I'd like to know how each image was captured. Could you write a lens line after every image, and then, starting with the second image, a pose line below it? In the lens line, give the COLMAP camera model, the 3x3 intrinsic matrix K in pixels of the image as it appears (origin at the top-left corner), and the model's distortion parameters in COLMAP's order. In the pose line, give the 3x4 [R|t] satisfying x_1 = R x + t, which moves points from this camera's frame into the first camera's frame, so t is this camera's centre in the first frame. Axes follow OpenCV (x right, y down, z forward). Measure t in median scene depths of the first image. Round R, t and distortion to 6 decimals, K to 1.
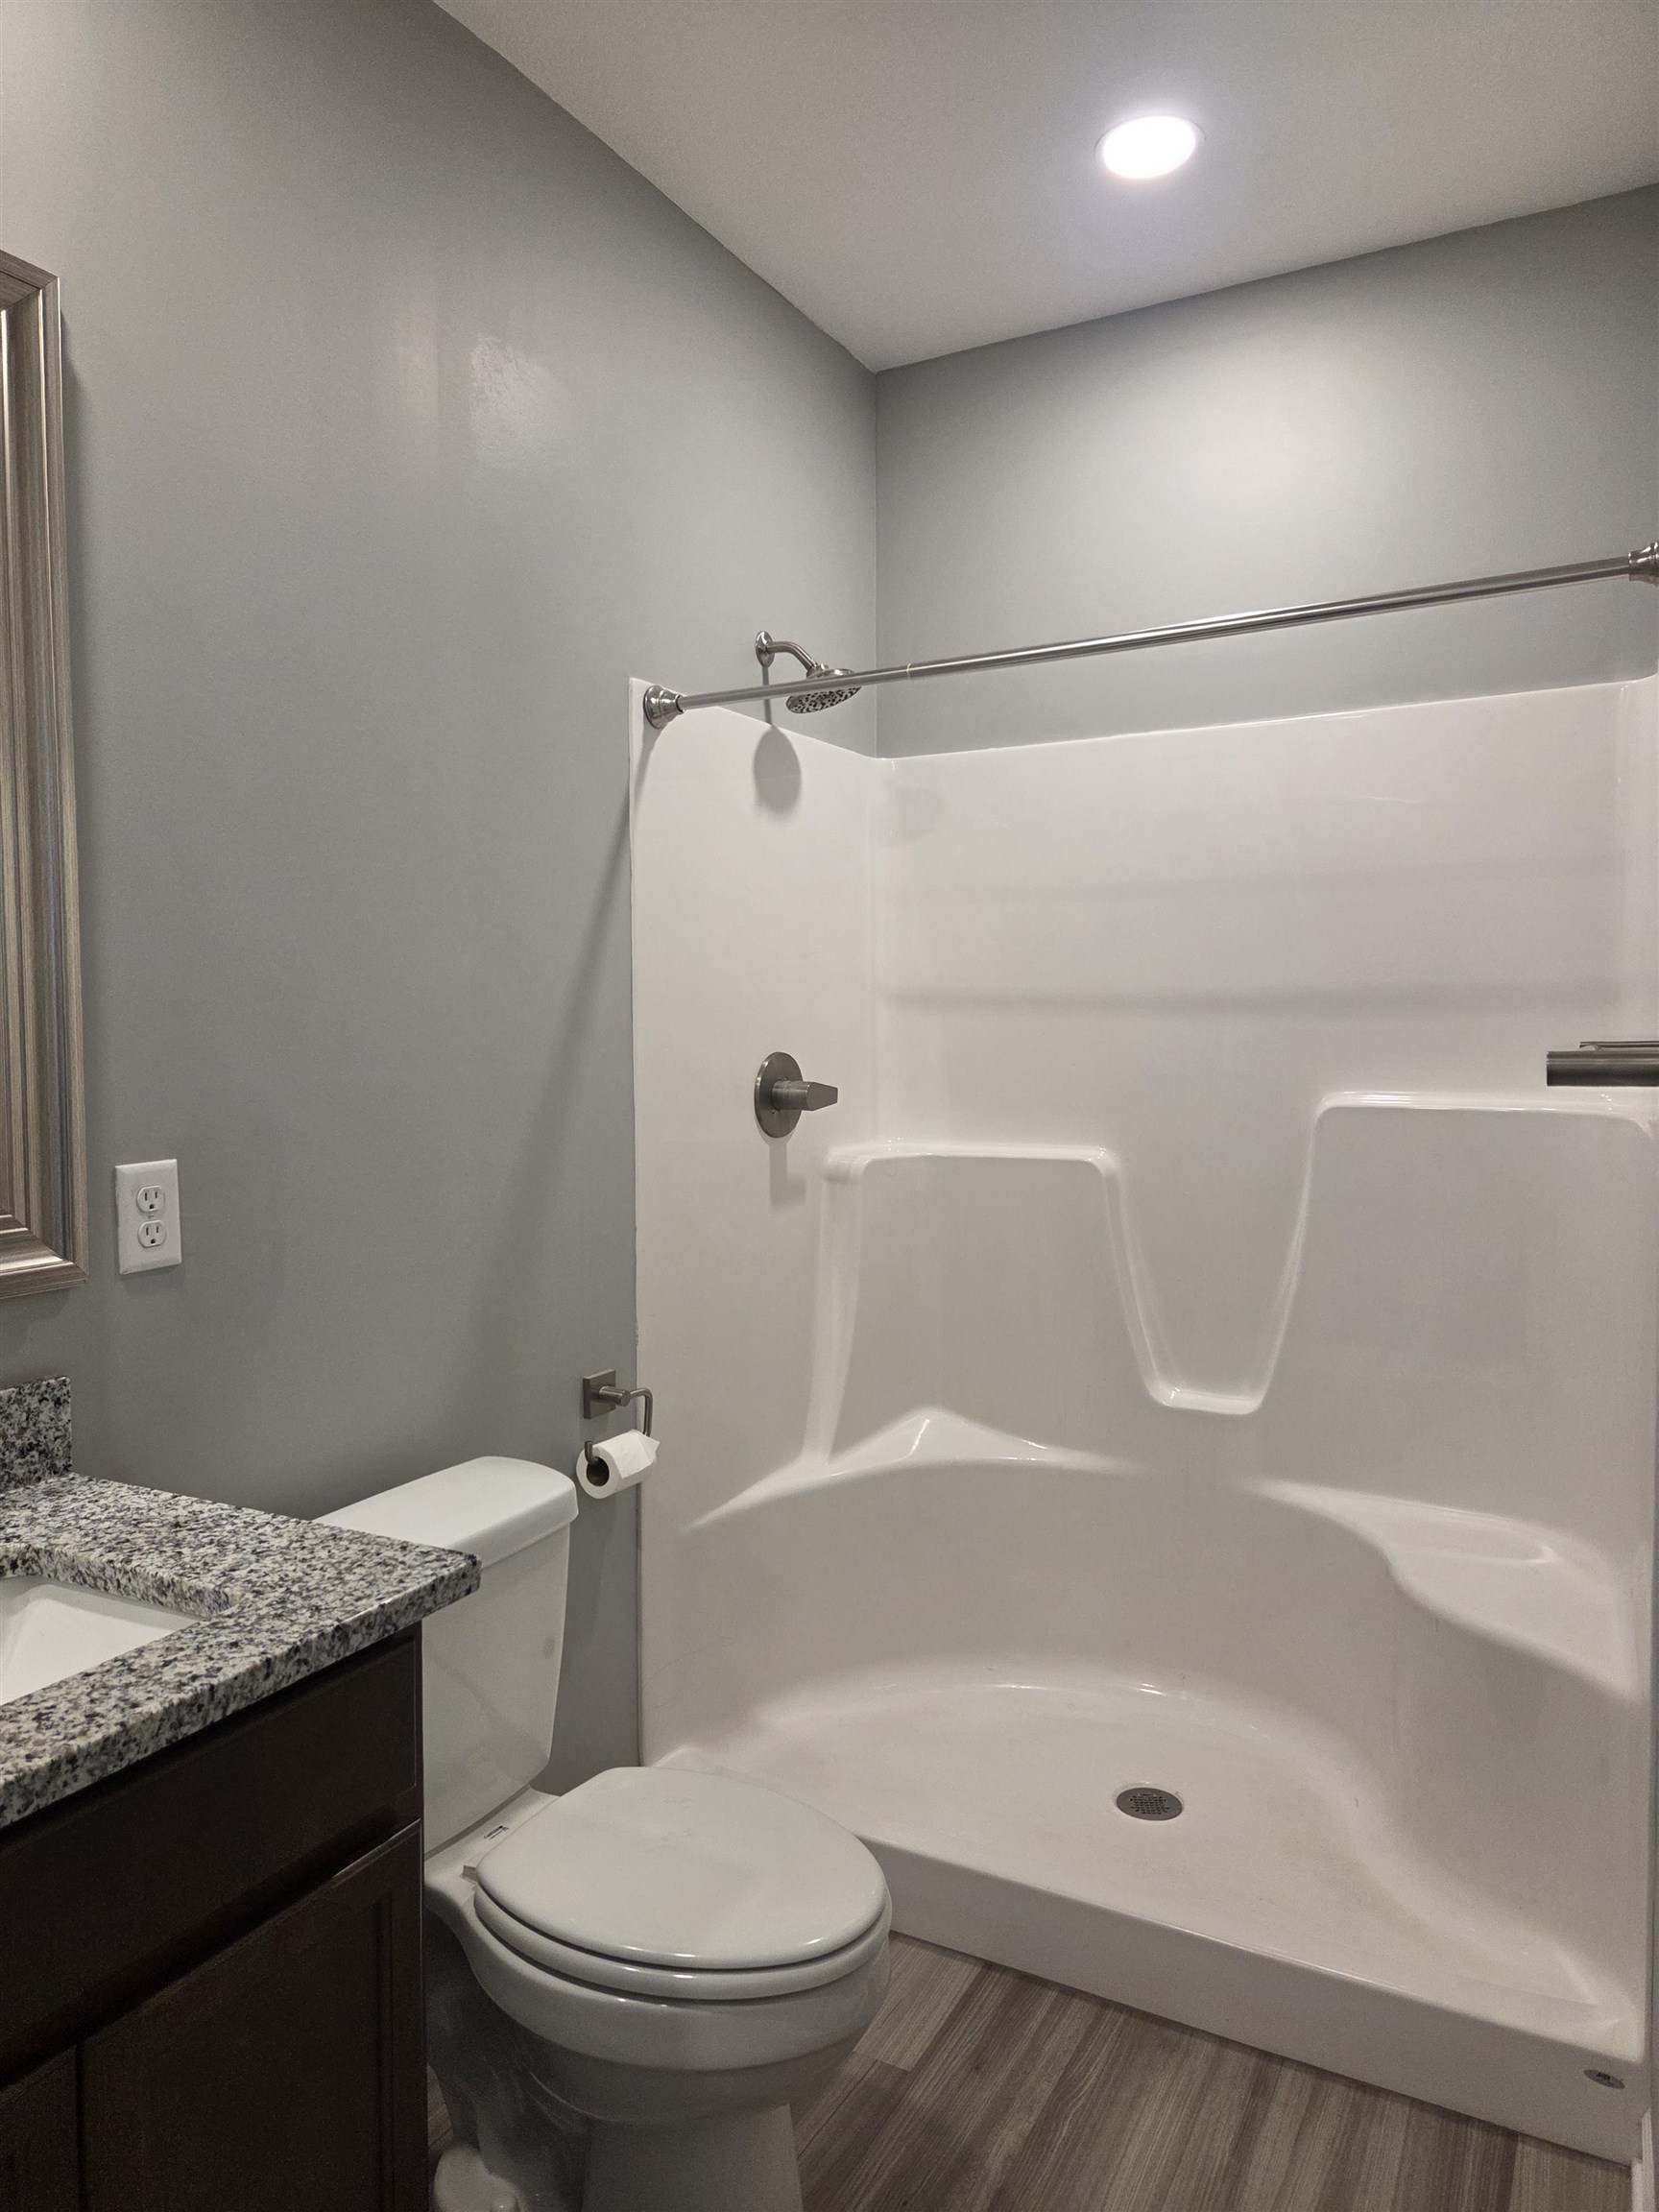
lens RADIAL K [[1476.8, 0, 841.0], [0, 1476.8, 1086.4], [0, 0, 1]] dist [0.072929, -0.052222]
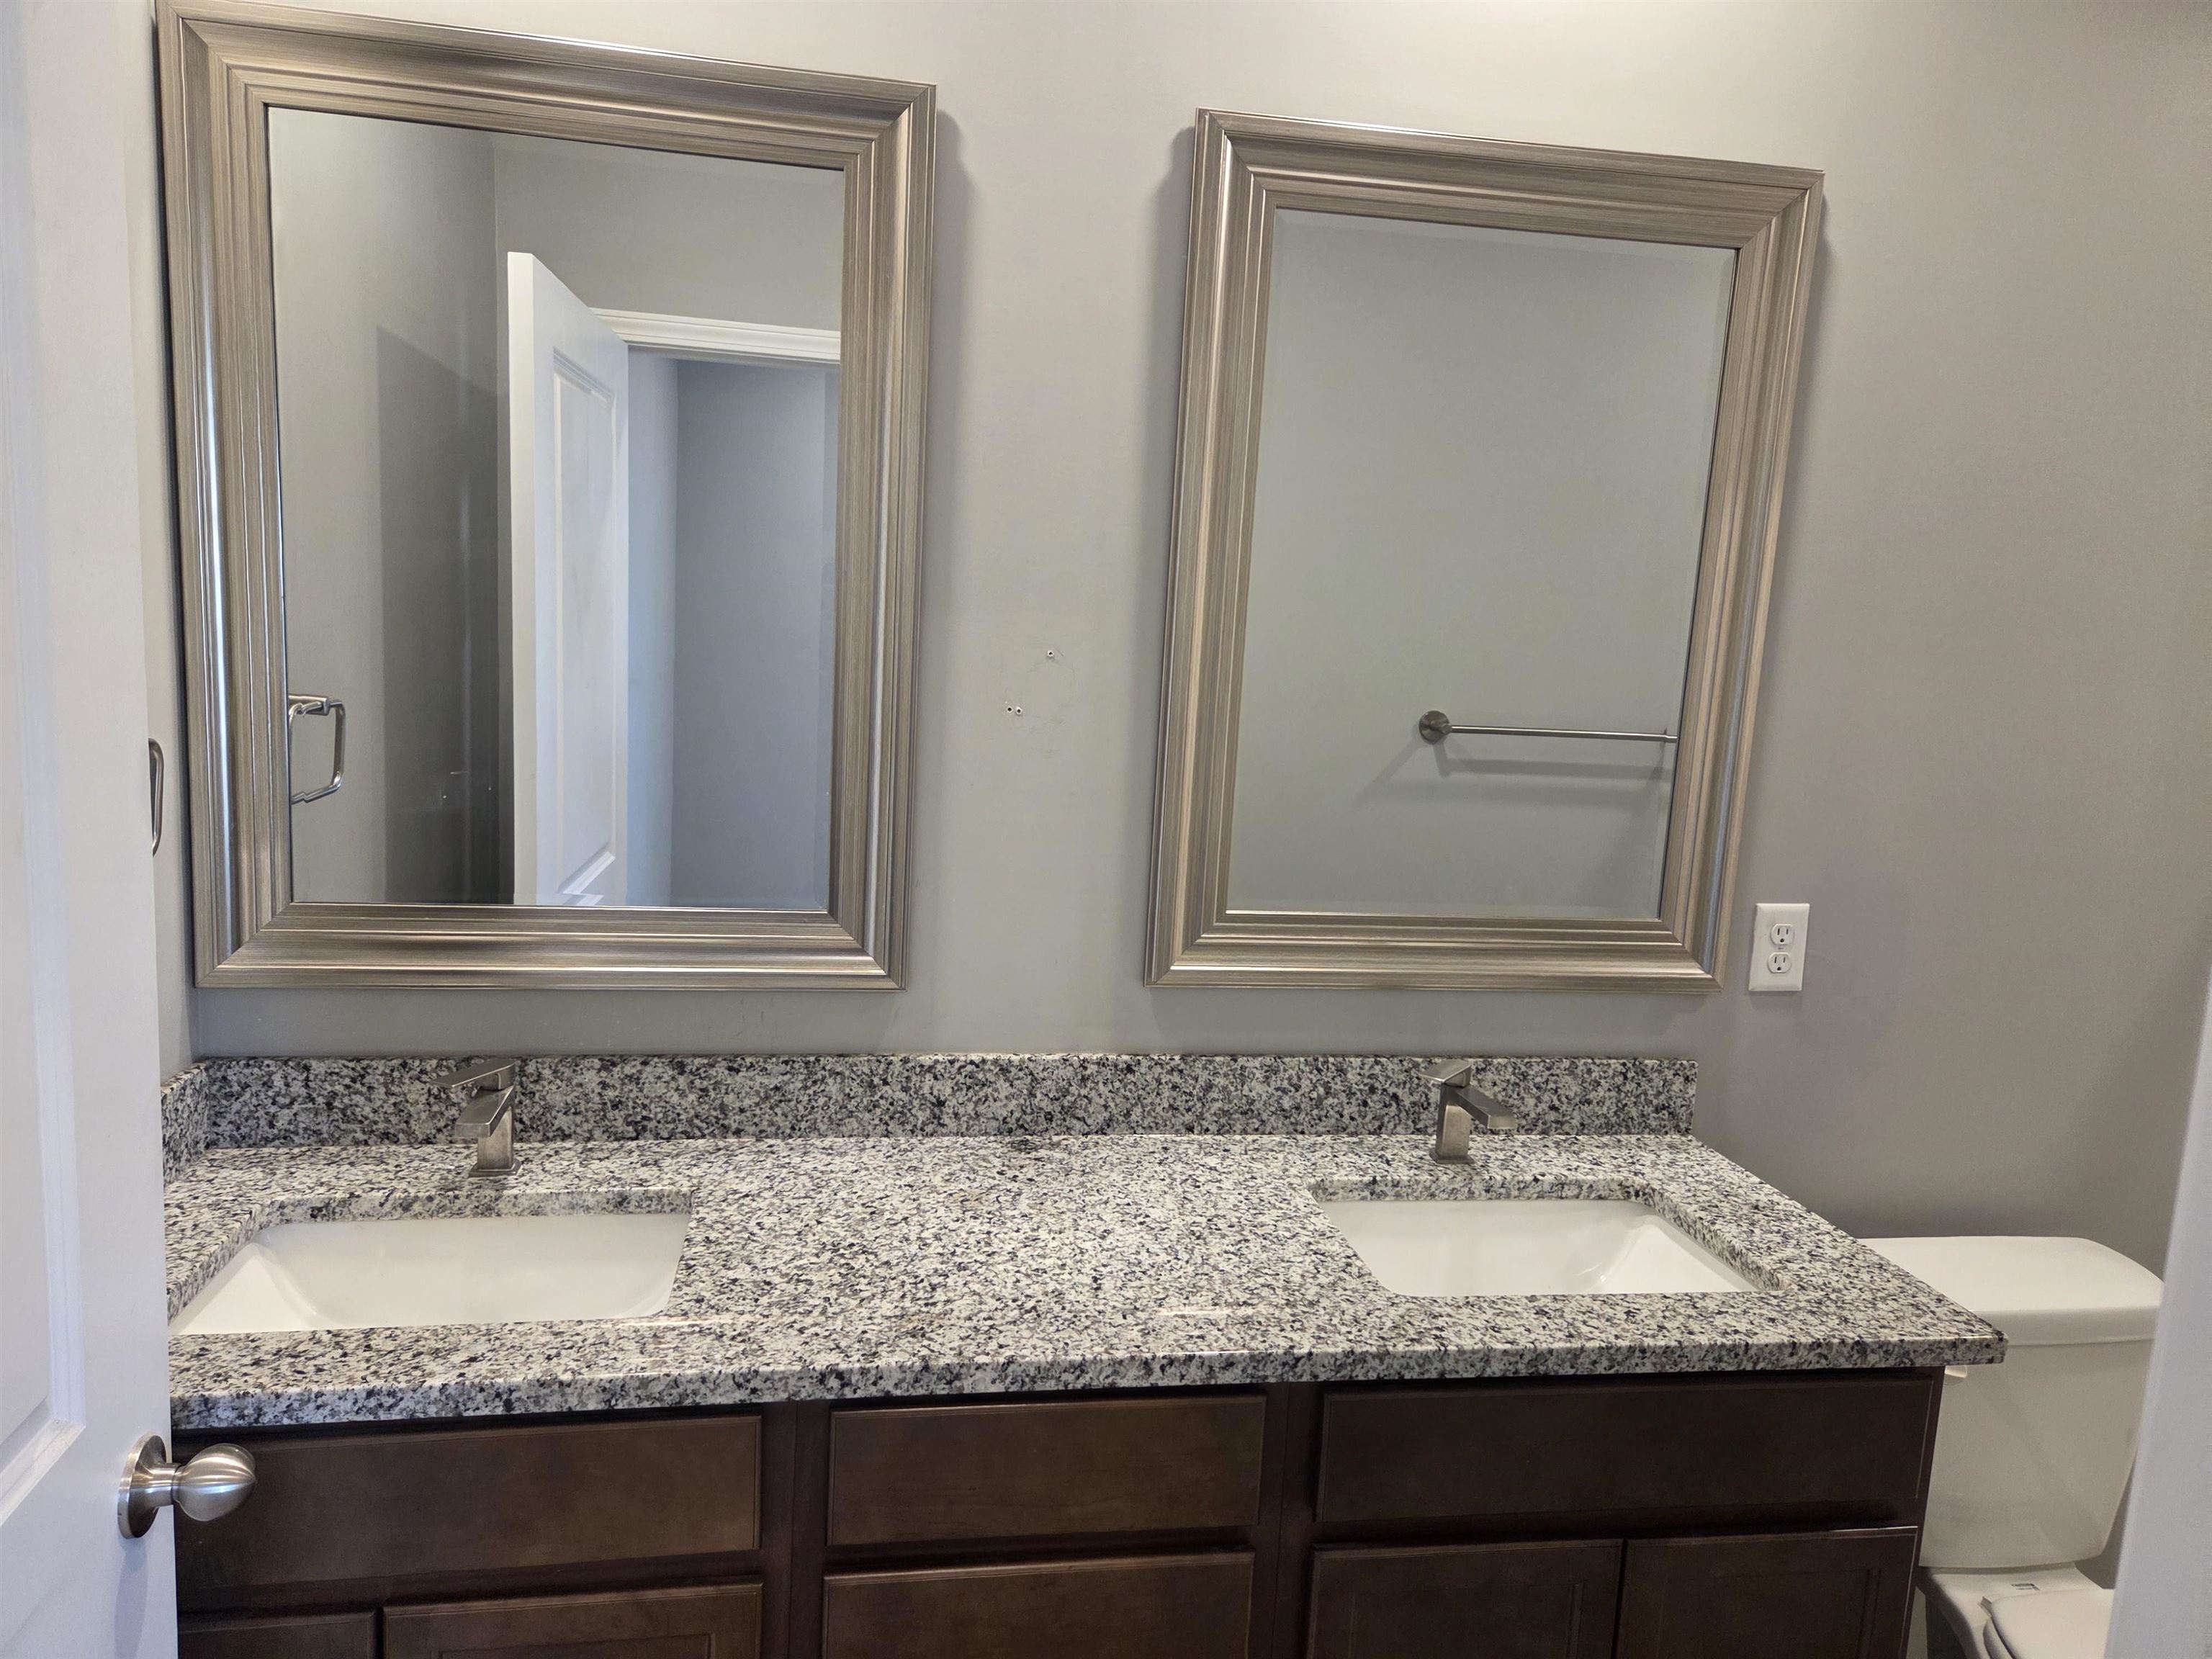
lens RADIAL K [[1476.8, 0, 1105.3], [0, 1476.8, 825.8], [0, 0, 1]] dist [0.072929, -0.052222]
pose [[0.613220, 0.147915, -0.775940, 0.159868], [-0.091387, 0.989000, 0.116307, -0.127761], [0.784608, -0.000411, 0.619992, -0.220894]]
